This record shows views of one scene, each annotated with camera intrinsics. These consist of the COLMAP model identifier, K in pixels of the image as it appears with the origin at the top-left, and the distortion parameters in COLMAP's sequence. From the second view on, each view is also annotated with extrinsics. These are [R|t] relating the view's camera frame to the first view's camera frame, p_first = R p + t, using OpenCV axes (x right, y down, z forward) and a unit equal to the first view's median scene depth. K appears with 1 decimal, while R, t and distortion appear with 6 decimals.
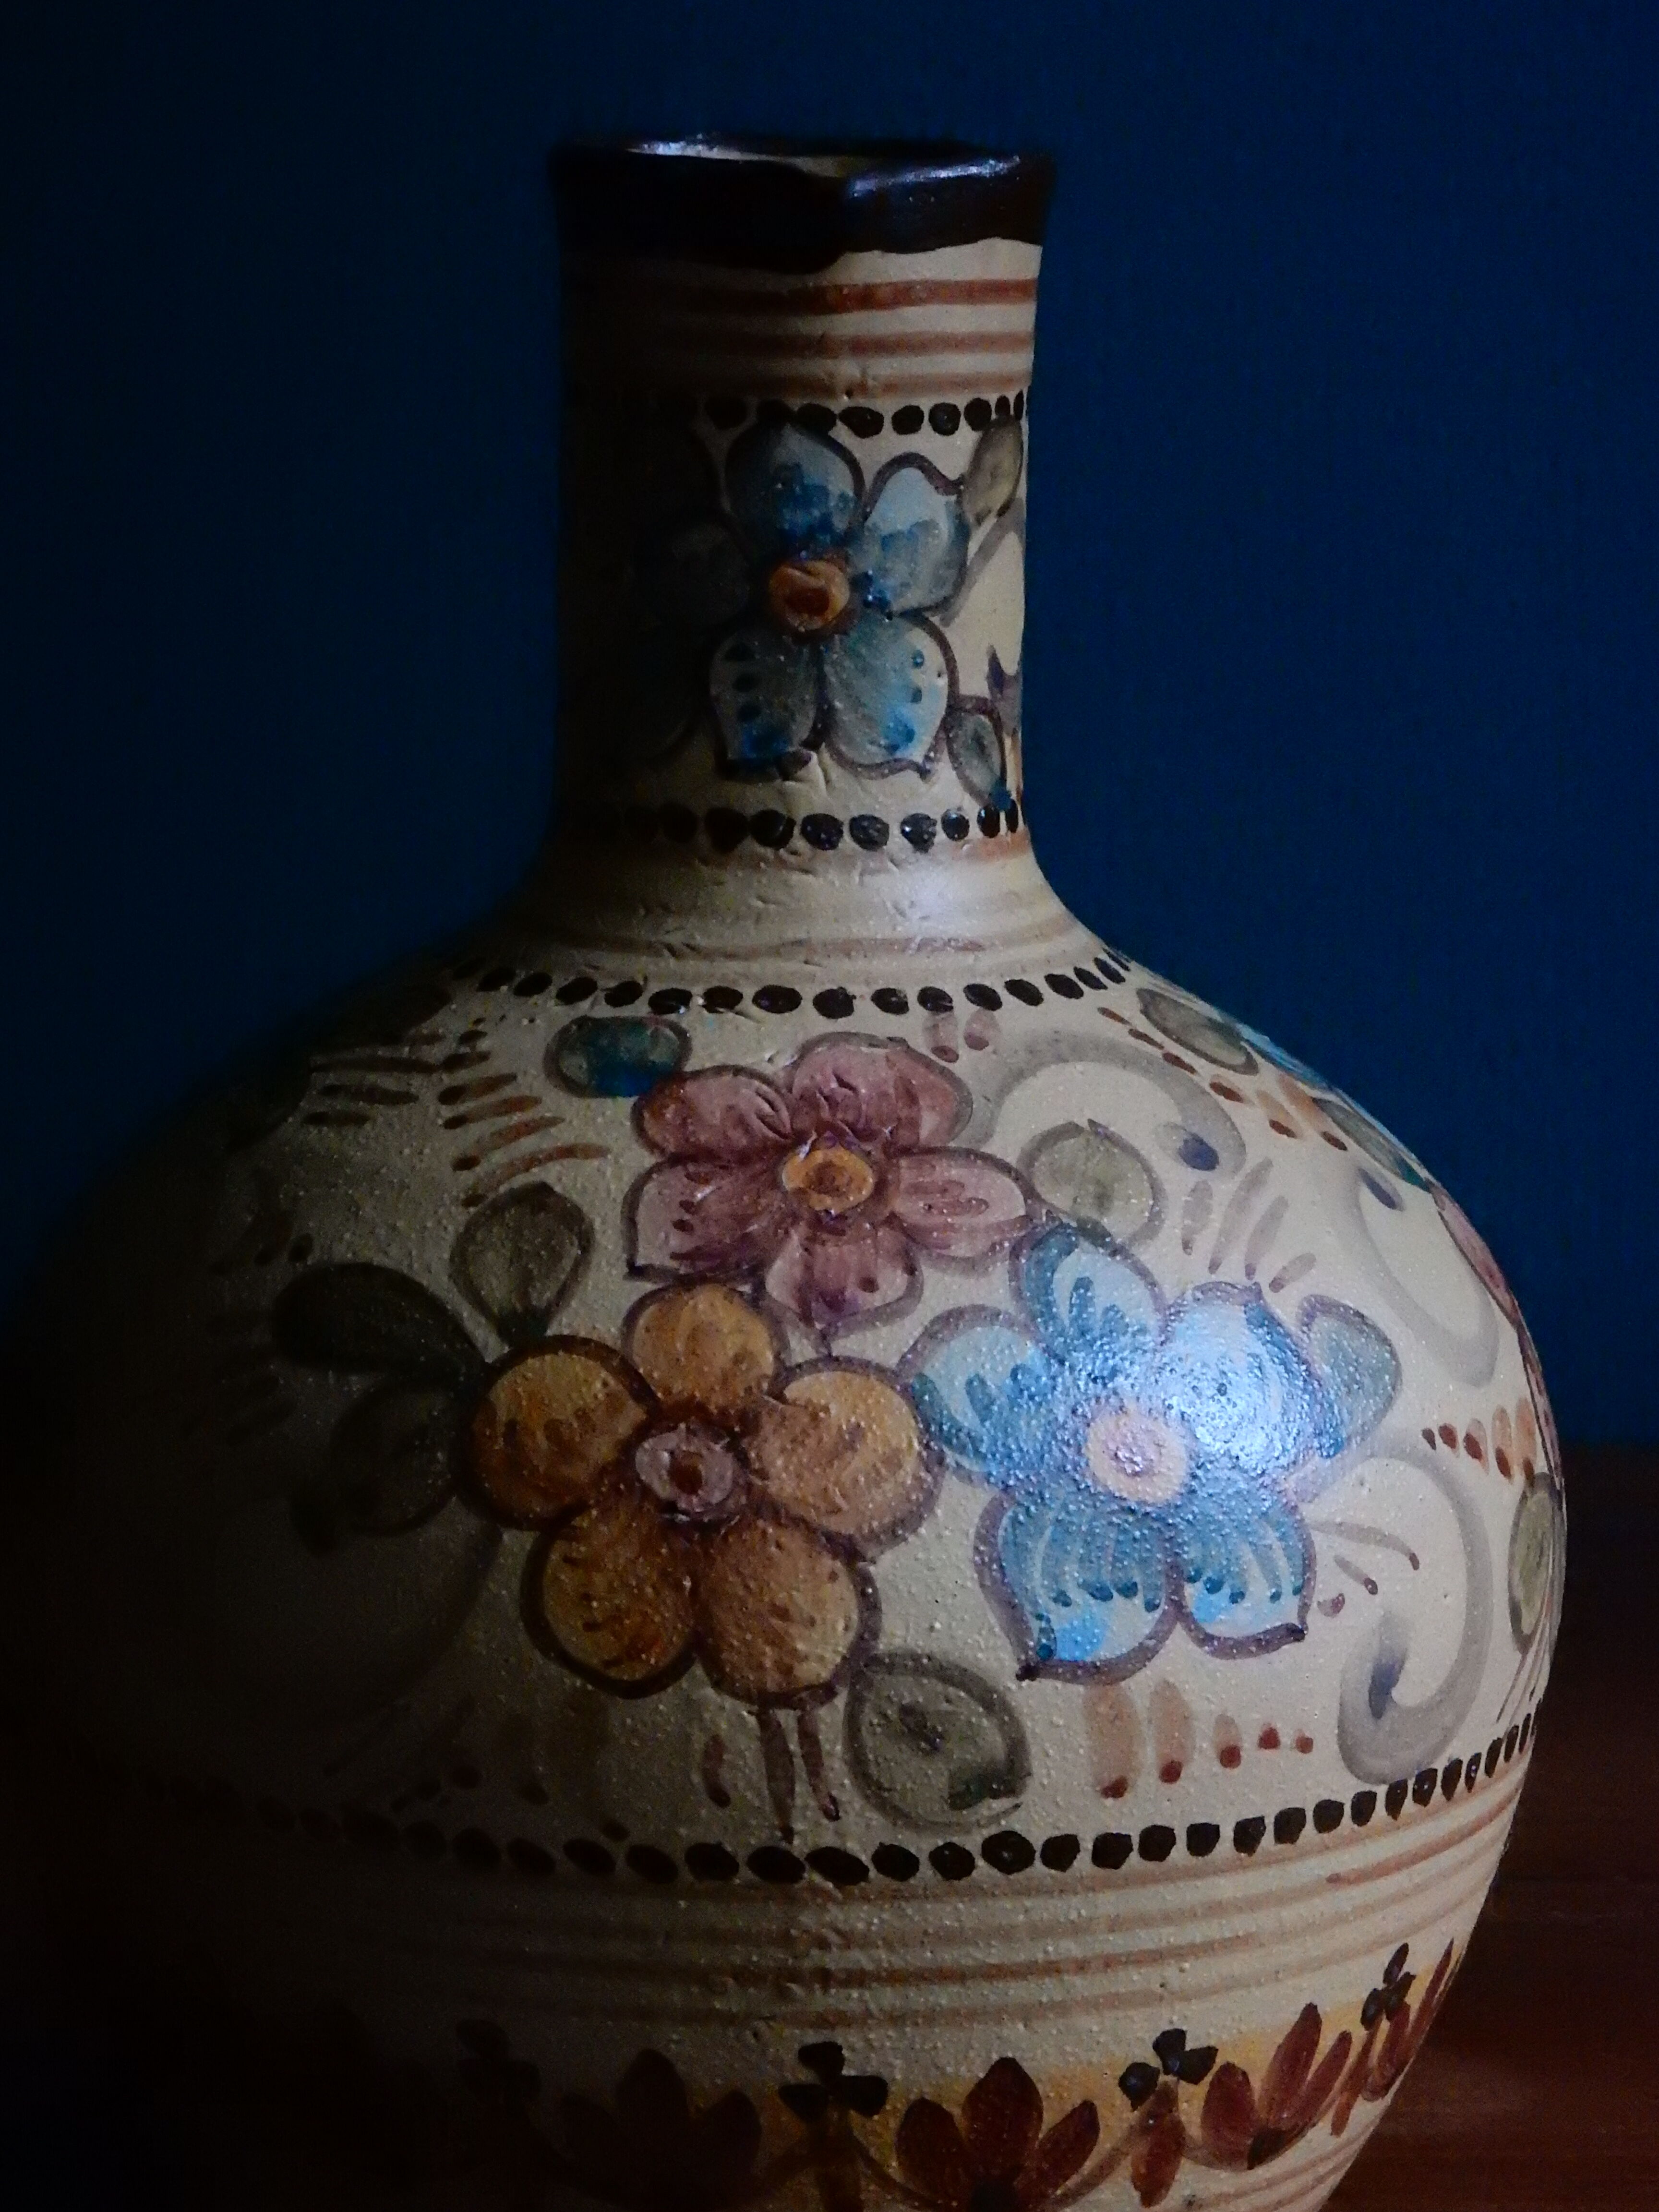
lens RADIAL K [[7651.9, 0, 829.5], [0, 7651.9, 1106.0], [0, 0, 1]] dist [-0.004789, 0.649775]
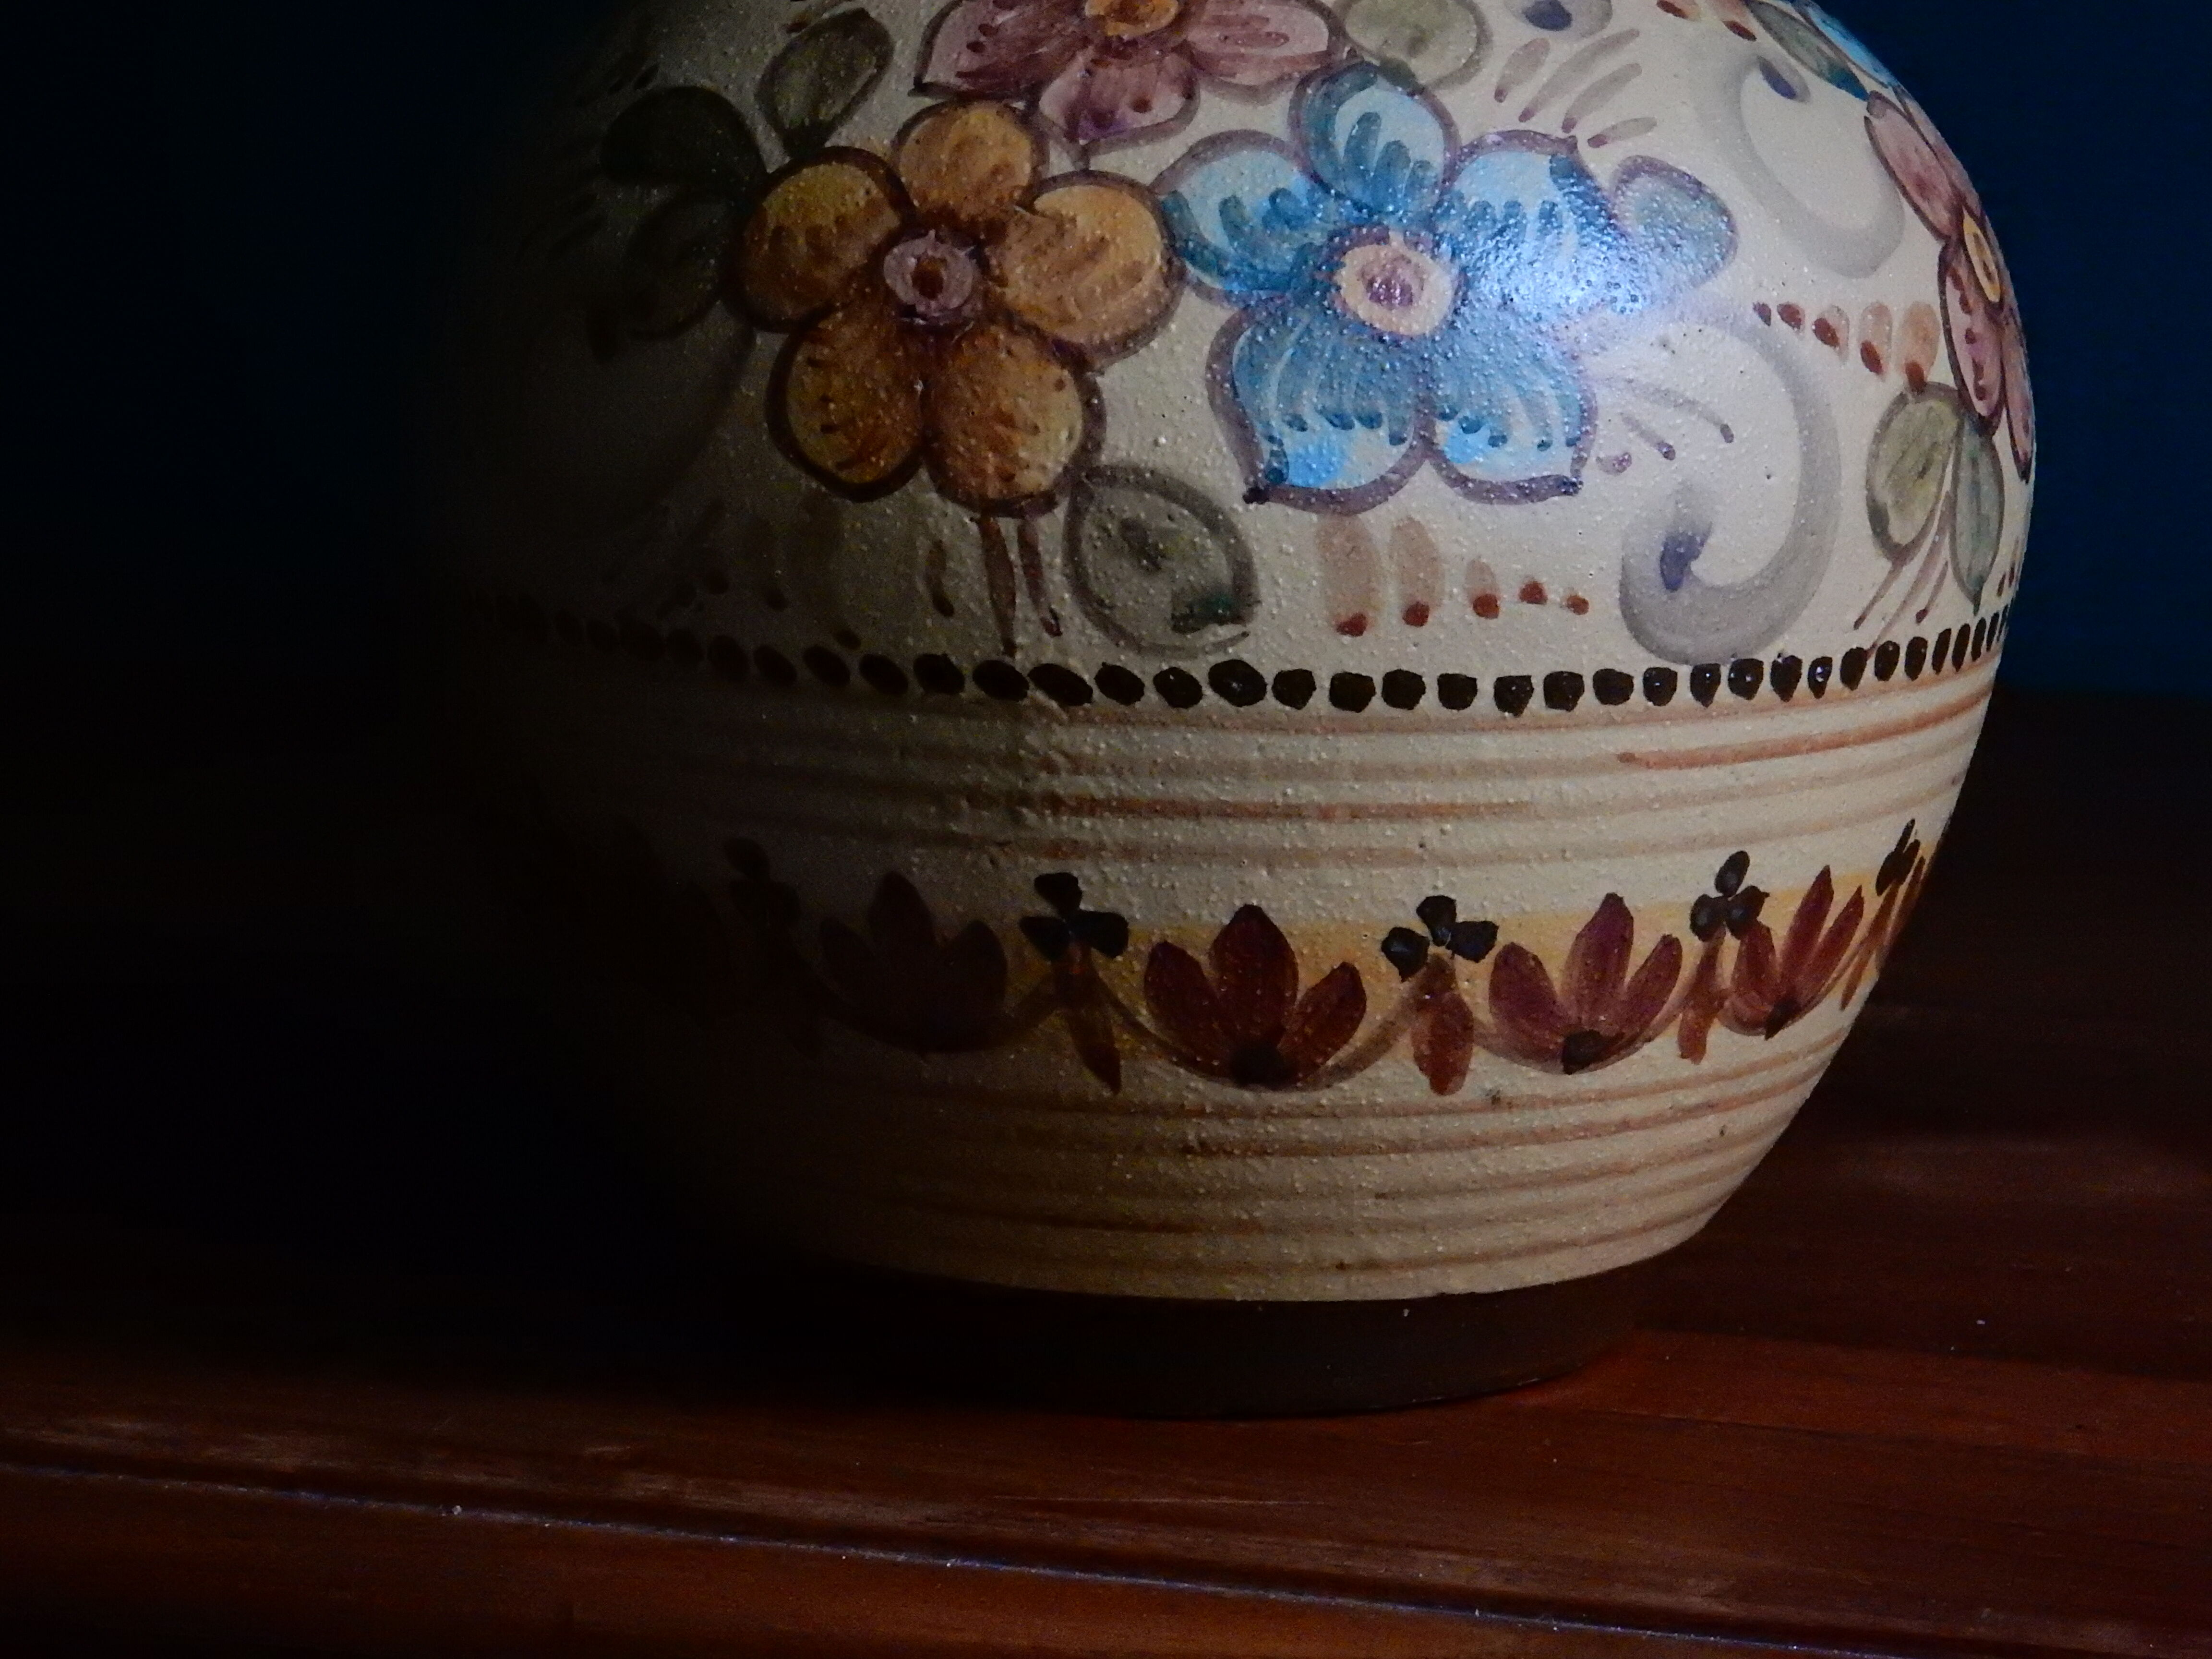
lens RADIAL K [[7651.9, 0, 1106.0], [0, 7651.9, 829.5], [0, 0, 1]] dist [-0.004789, 0.649775]
pose [[0.958280, 0.050833, -0.281275, 0.280623], [-0.054513, 0.998499, -0.005269, 0.121023], [0.280585, 0.020383, 0.959613, 0.055279]]
